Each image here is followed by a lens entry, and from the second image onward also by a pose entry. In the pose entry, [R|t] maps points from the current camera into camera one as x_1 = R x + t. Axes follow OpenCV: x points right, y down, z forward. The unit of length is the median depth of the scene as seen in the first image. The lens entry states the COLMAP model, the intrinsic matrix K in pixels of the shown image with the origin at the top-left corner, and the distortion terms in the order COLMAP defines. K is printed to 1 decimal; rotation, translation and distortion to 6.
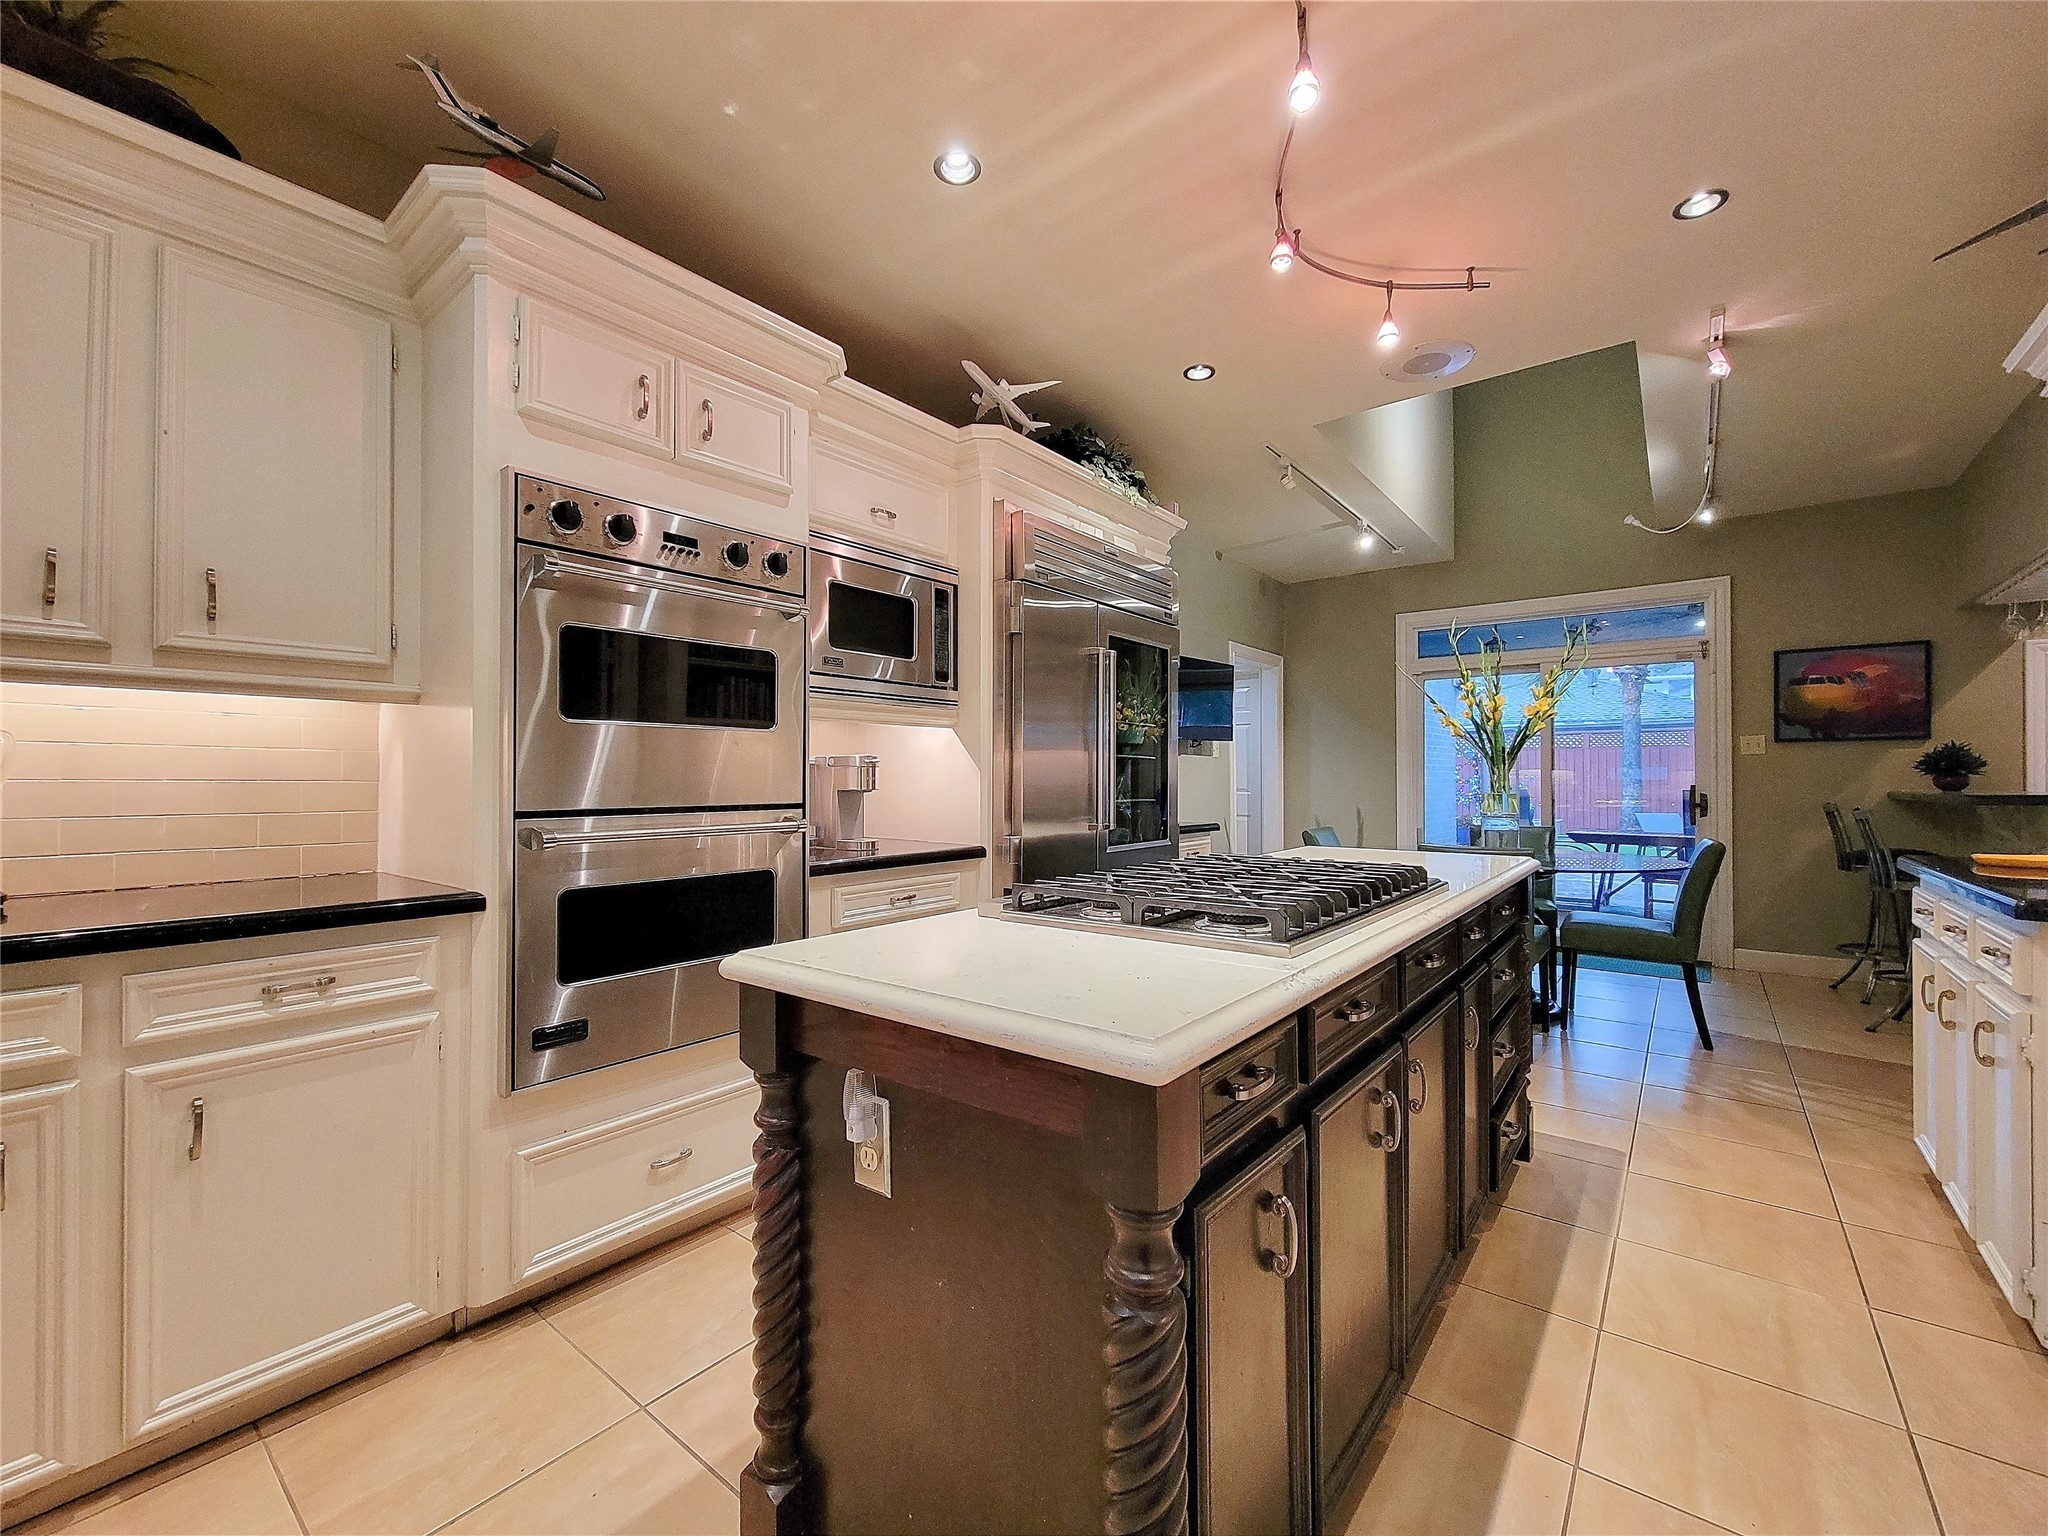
lens RADIAL K [[837.0, 0, 1028.3], [0, 837.0, 773.6], [0, 0, 1]] dist [0.000698, -0.000274]
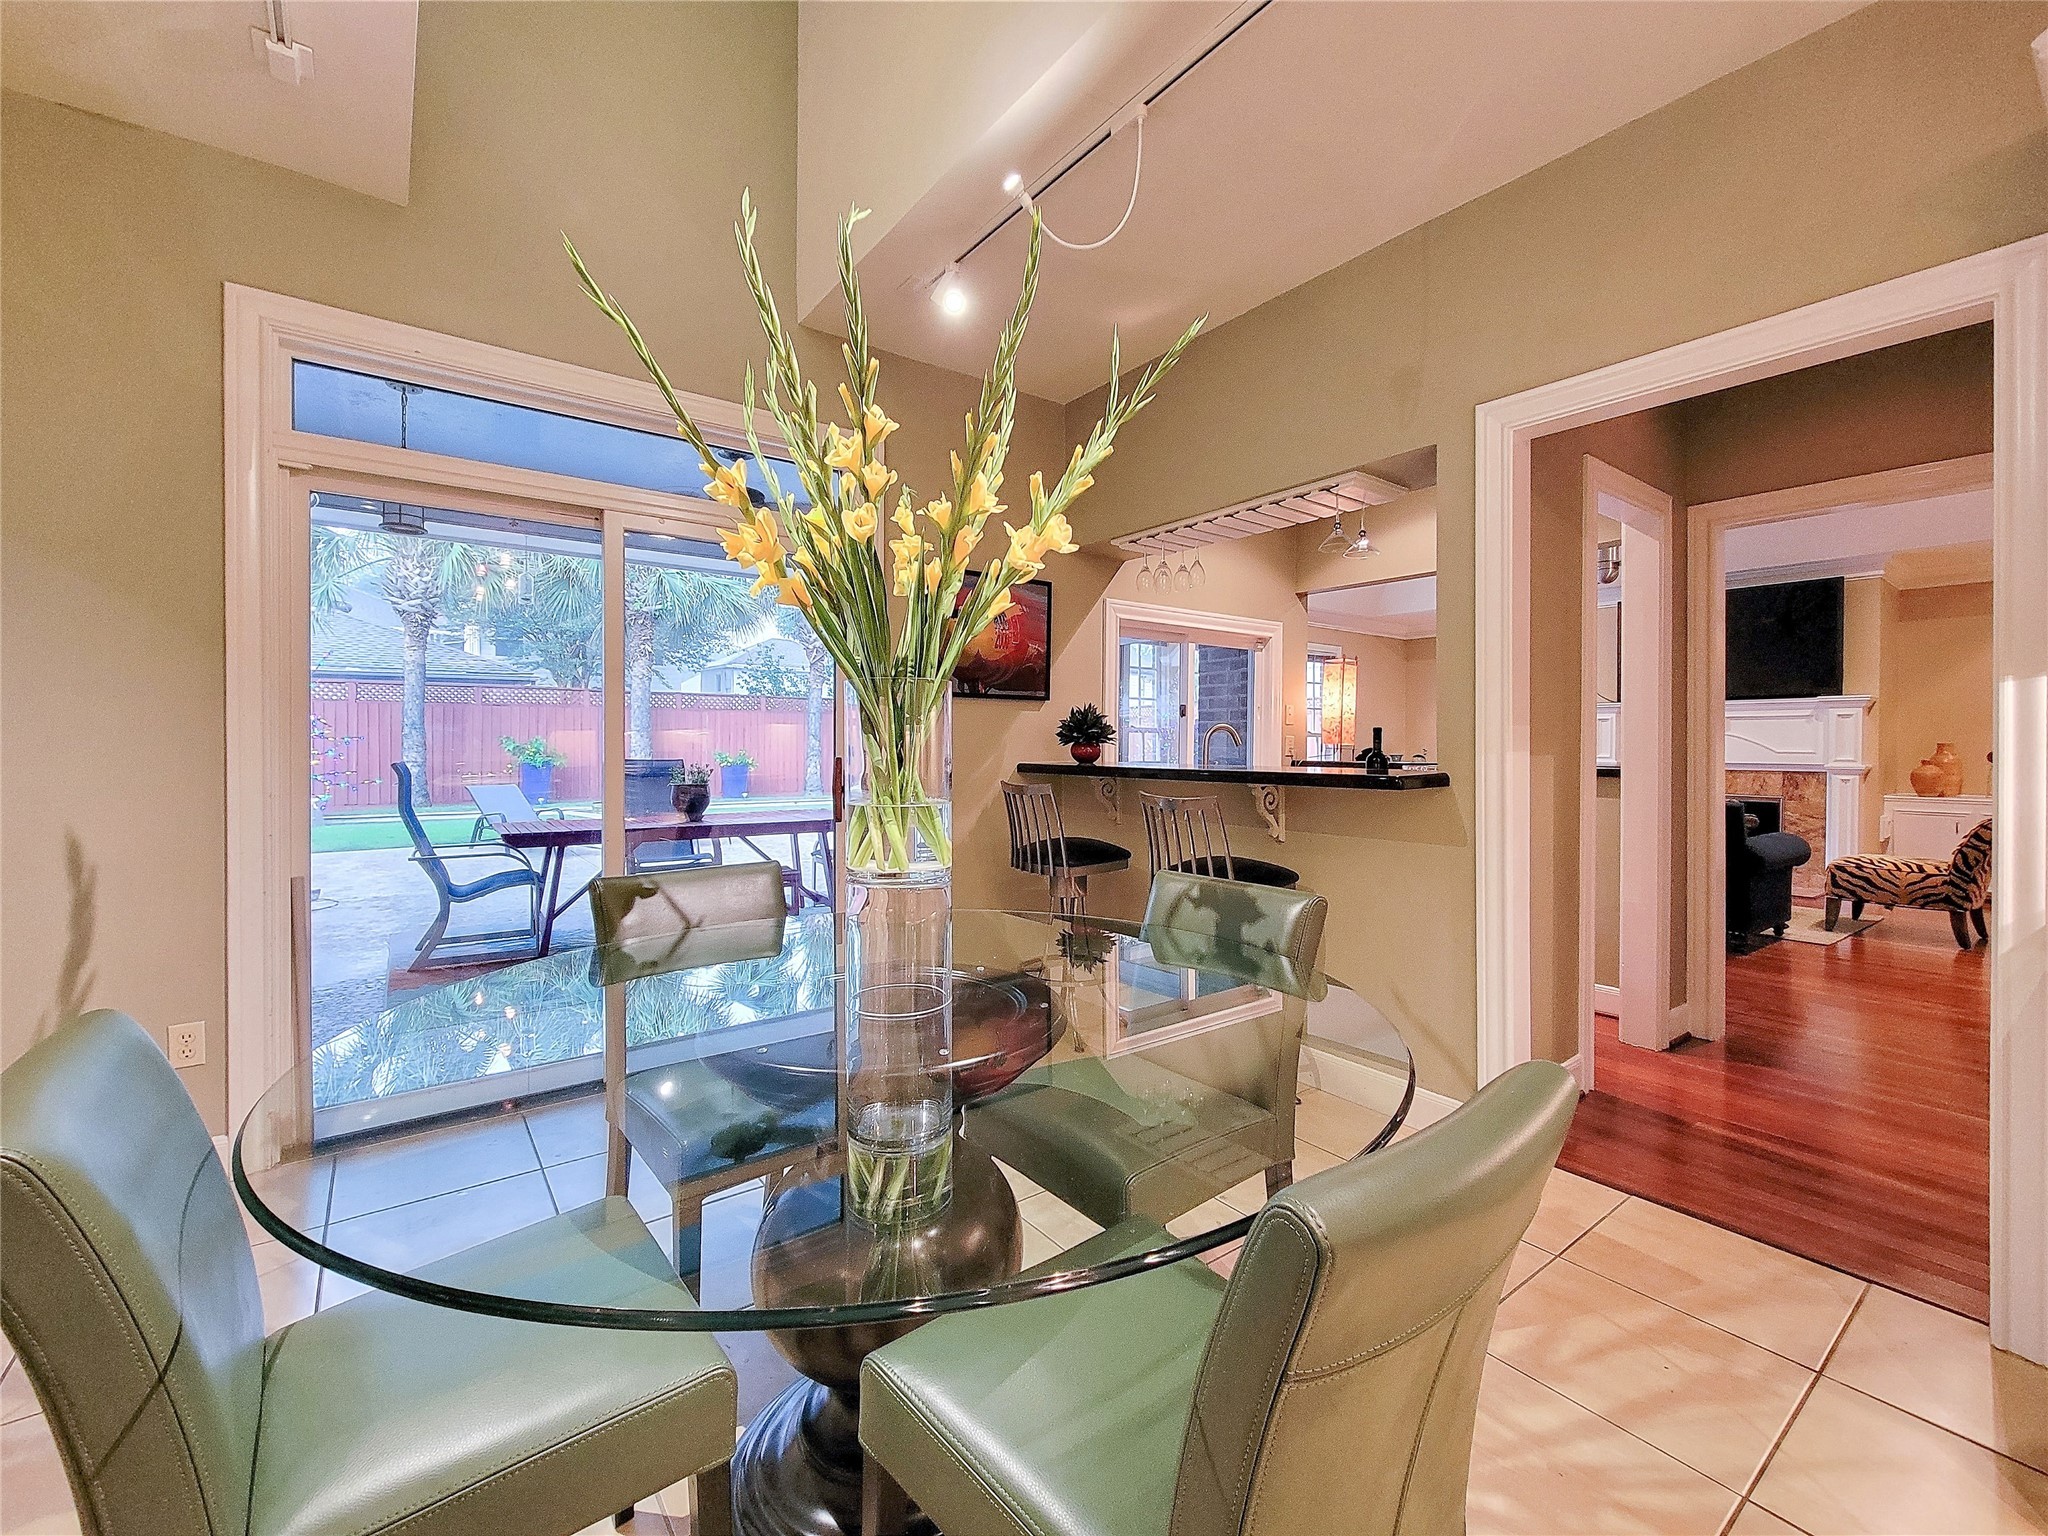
lens RADIAL K [[855.1, 0, 1022.1], [0, 855.1, 752.4], [0, 0, 1]] dist [0.002428, -0.000091]
pose [[0.249529, -0.006822, 0.968343, 0.403182], [-0.011286, 0.999887, 0.009953, 0.002989], [-0.968301, -0.013412, 0.249424, 1.322991]]
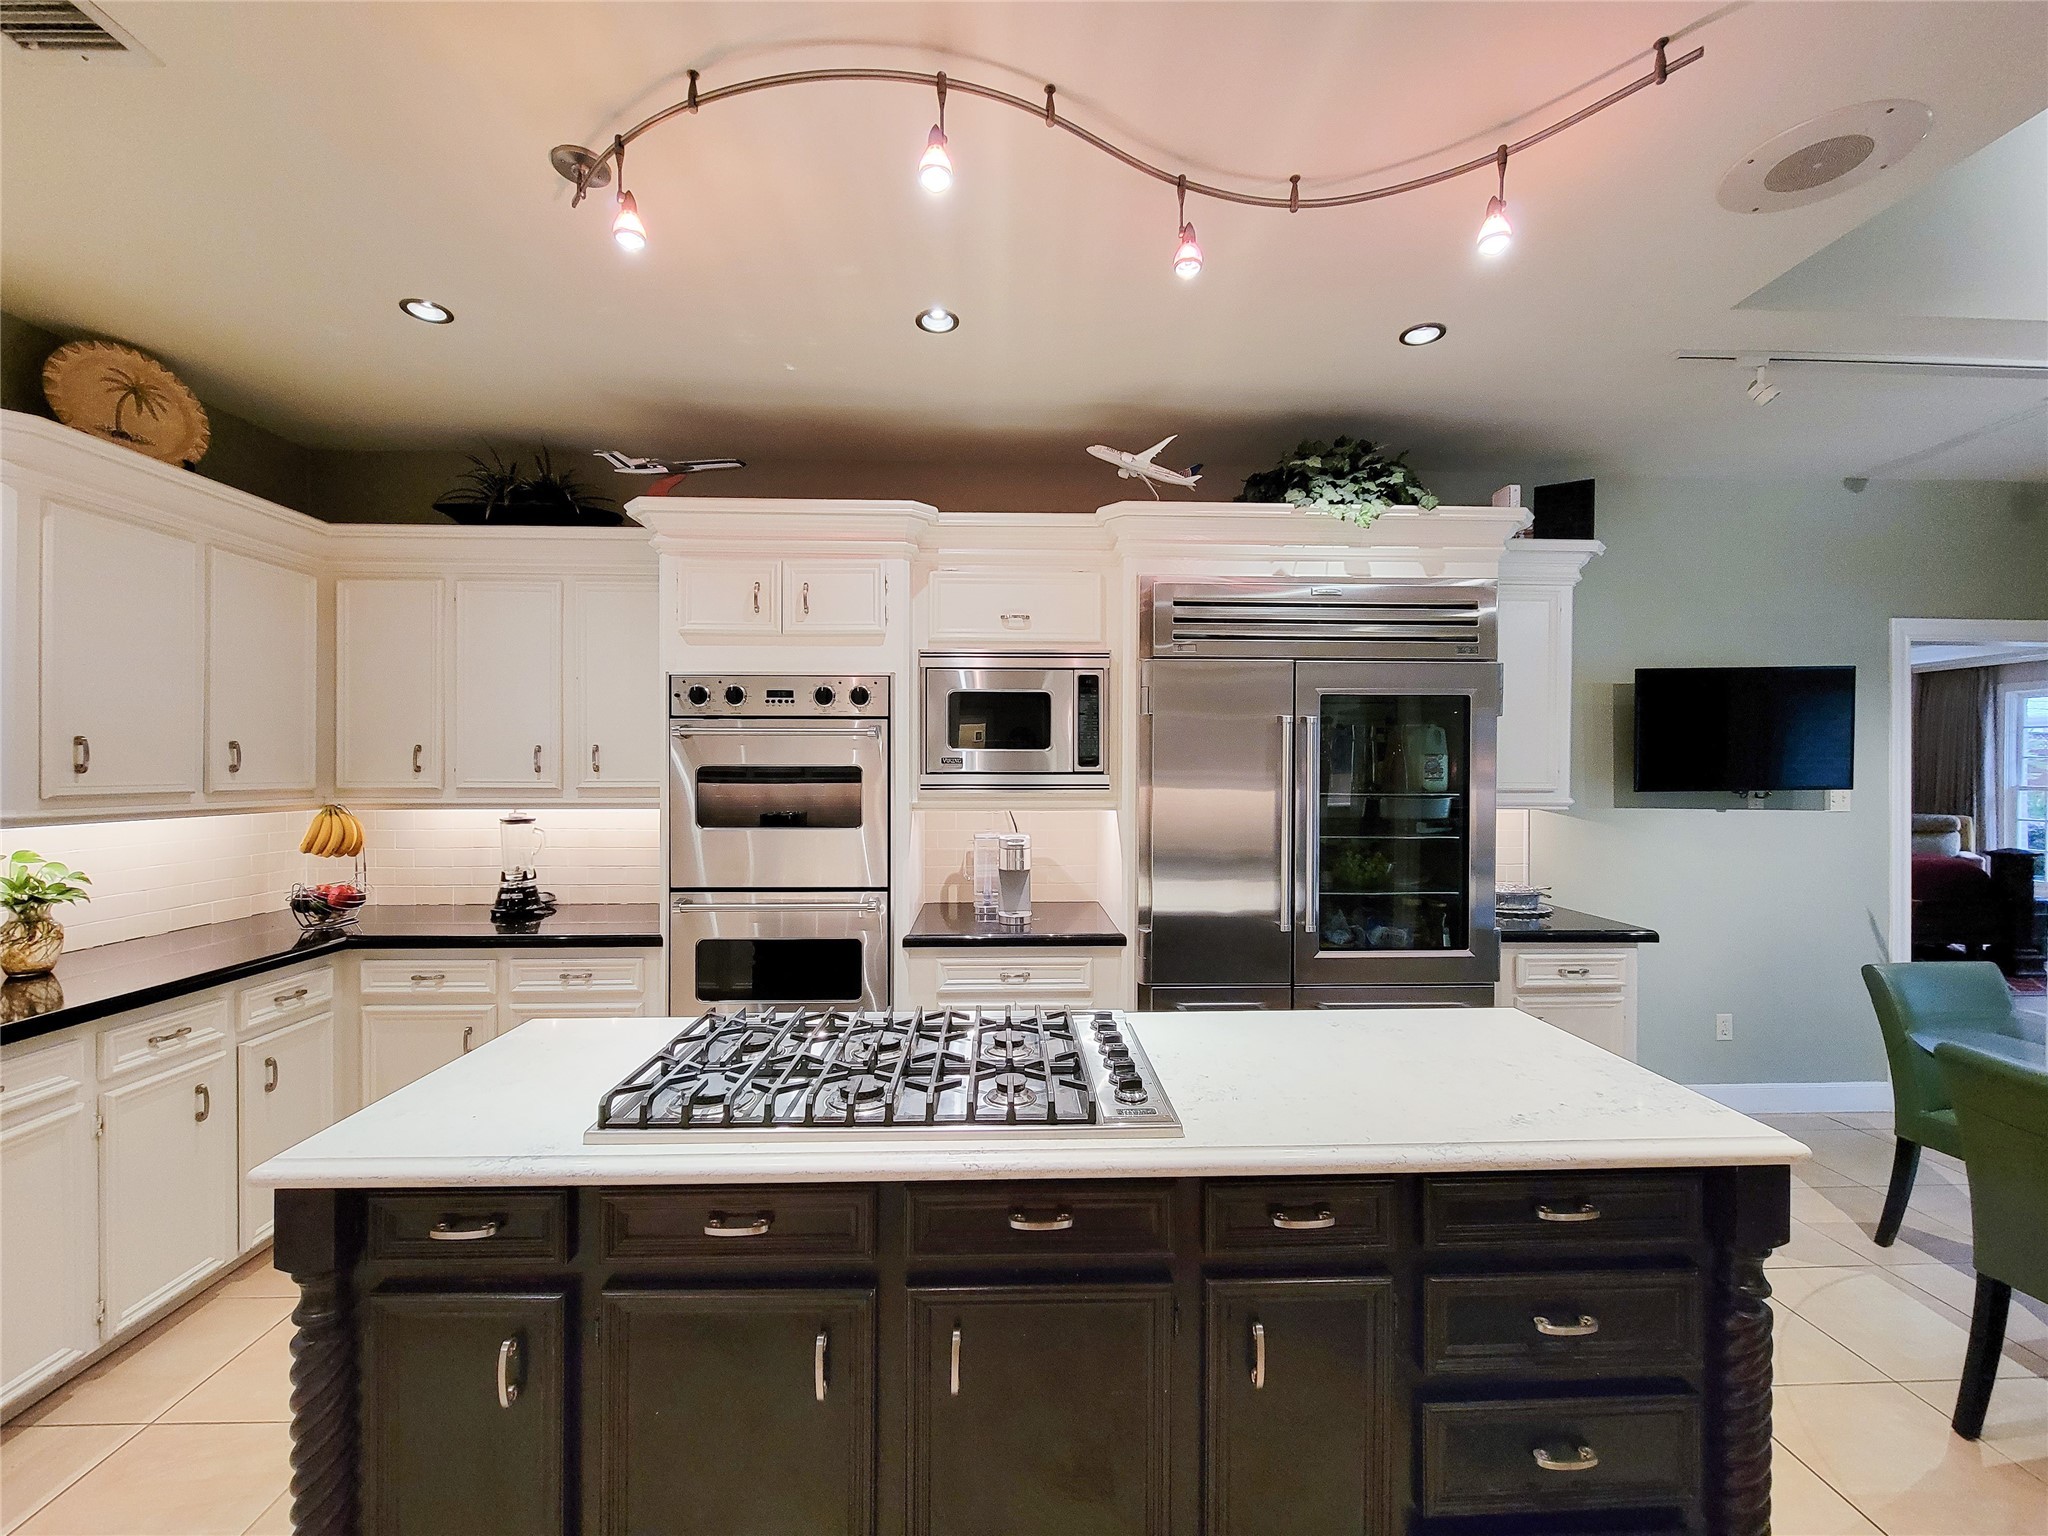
lens RADIAL K [[837.0, 0, 1028.3], [0, 837.0, 773.6], [0, 0, 1]] dist [0.000698, -0.000274]
pose [[0.654650, 0.003325, -0.755924, 0.601930], [0.001140, 0.999985, 0.005385, -0.105455], [0.755931, -0.004387, 0.654637, 0.278396]]
